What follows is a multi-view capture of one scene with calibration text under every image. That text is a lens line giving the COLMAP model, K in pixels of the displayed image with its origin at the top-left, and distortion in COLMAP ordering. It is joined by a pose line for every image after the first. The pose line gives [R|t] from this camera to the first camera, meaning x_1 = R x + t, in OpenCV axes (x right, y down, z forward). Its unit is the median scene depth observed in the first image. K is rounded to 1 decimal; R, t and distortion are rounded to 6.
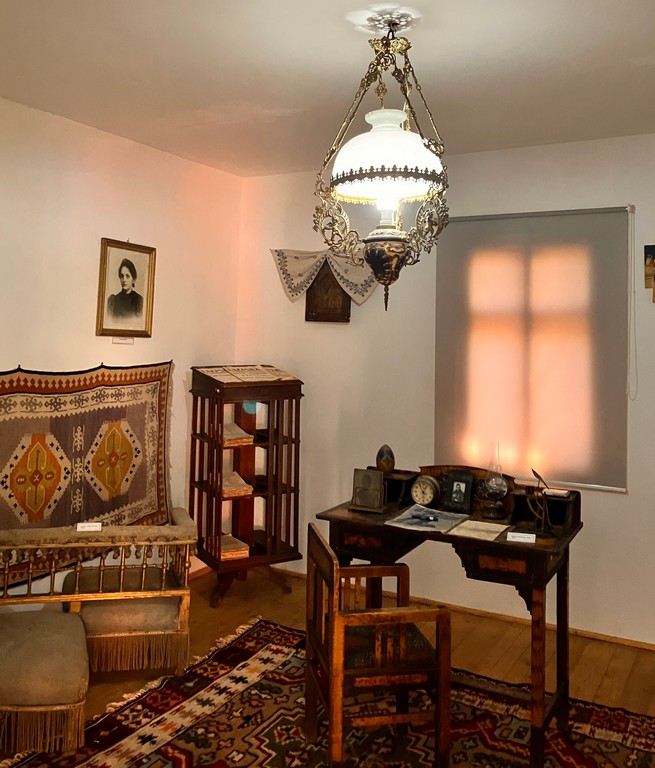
lens RADIAL K [[747.1, 0, 311.4], [0, 747.1, 304.3], [0, 0, 1]] dist [0.019869, -0.049492]
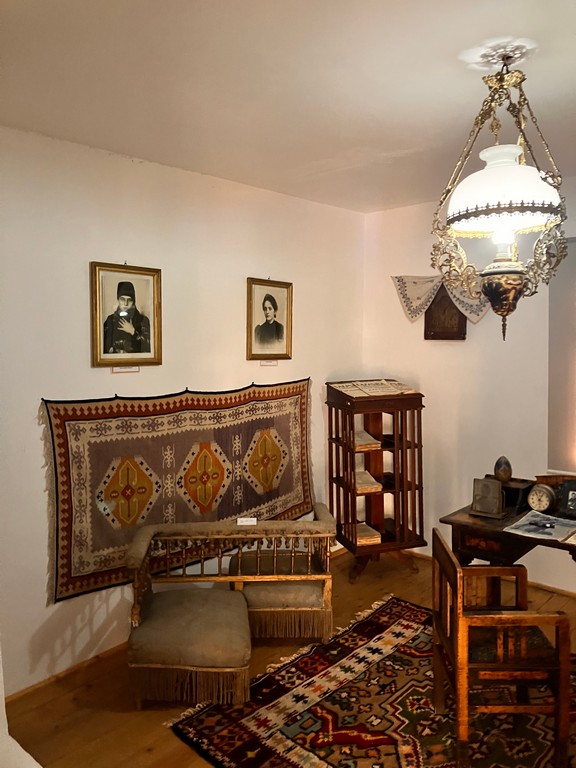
lens RADIAL K [[624.9, 0, 294.2], [0, 624.9, 374.3], [0, 0, 1]] dist [0.000420, -0.007517]
pose [[0.976817, -0.023230, -0.212810, -0.001799], [0.042650, 0.995284, 0.087121, -0.025586], [0.209782, -0.094178, 0.973202, 0.057563]]
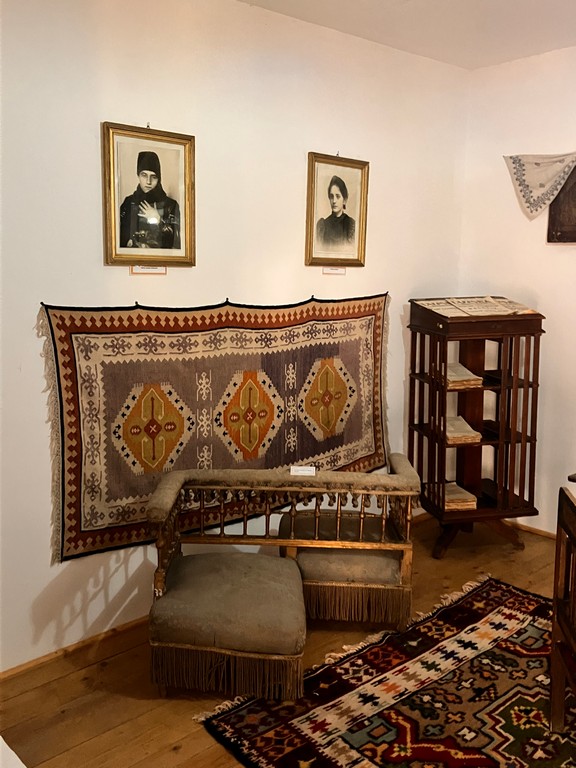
lens RADIAL K [[757.6, 0, 274.8], [0, 757.6, 383.4], [0, 0, 1]] dist [0.087838, -0.228950]
pose [[0.947424, 0.024475, -0.319044, -0.032941], [0.036423, 0.982341, 0.183521, 0.015984], [0.317902, -0.185493, 0.929802, 0.136568]]
